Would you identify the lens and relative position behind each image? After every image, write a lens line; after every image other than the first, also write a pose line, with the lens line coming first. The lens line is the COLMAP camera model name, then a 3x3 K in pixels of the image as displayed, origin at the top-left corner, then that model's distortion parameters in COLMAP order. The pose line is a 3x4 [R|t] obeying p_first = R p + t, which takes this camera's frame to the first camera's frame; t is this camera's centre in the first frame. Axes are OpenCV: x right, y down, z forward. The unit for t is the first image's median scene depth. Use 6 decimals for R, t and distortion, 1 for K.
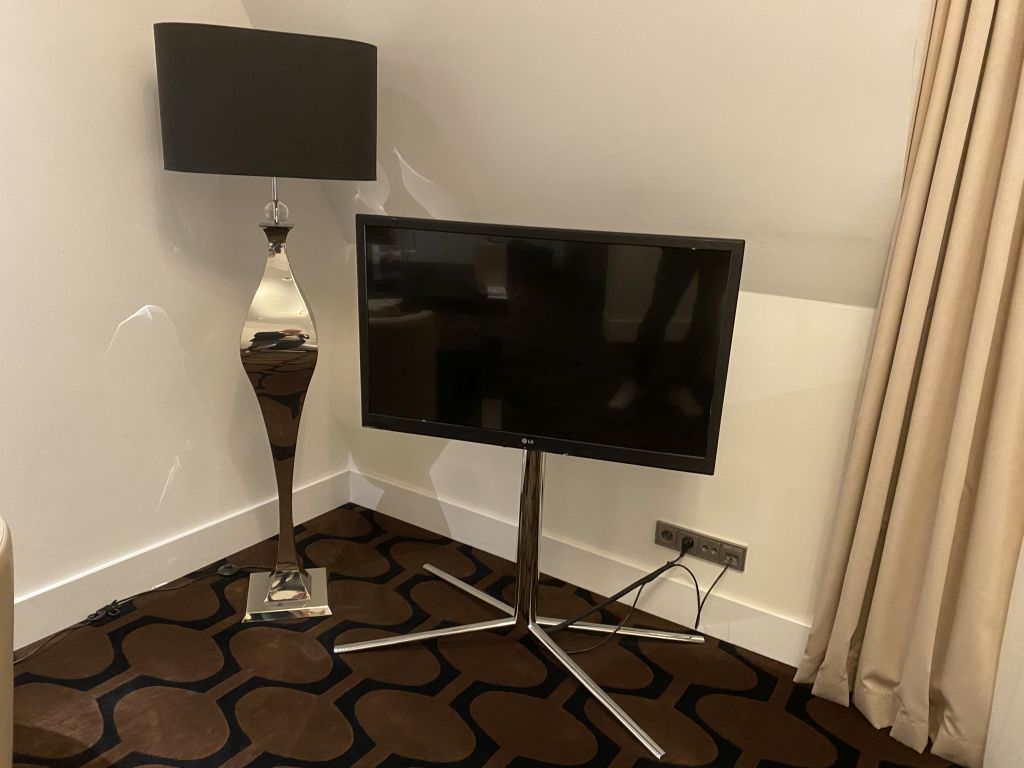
lens RADIAL K [[797.0, 0, 503.4], [0, 797.0, 381.5], [0, 0, 1]] dist [0.057221, -0.033225]
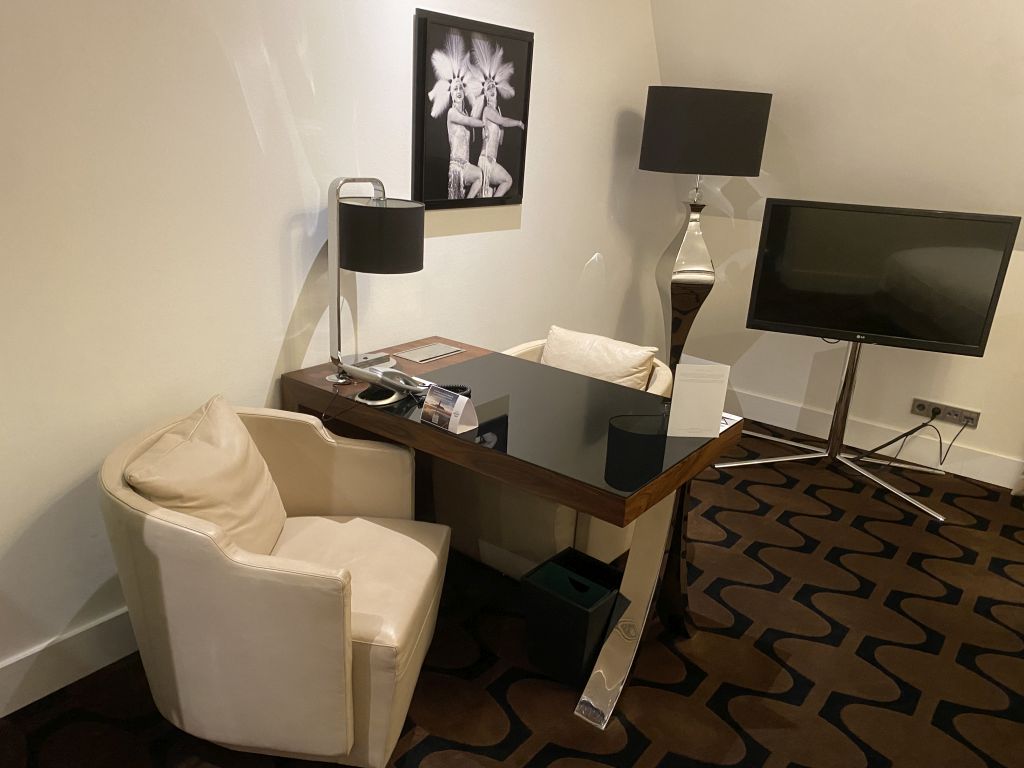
lens RADIAL K [[797.0, 0, 507.9], [0, 797.0, 379.5], [0, 0, 1]] dist [0.057221, -0.033225]
pose [[0.998037, 0.024396, -0.057677, -0.514496], [-0.021814, 0.998749, 0.044987, 0.089103], [0.058702, -0.043640, 0.997321, -0.609013]]
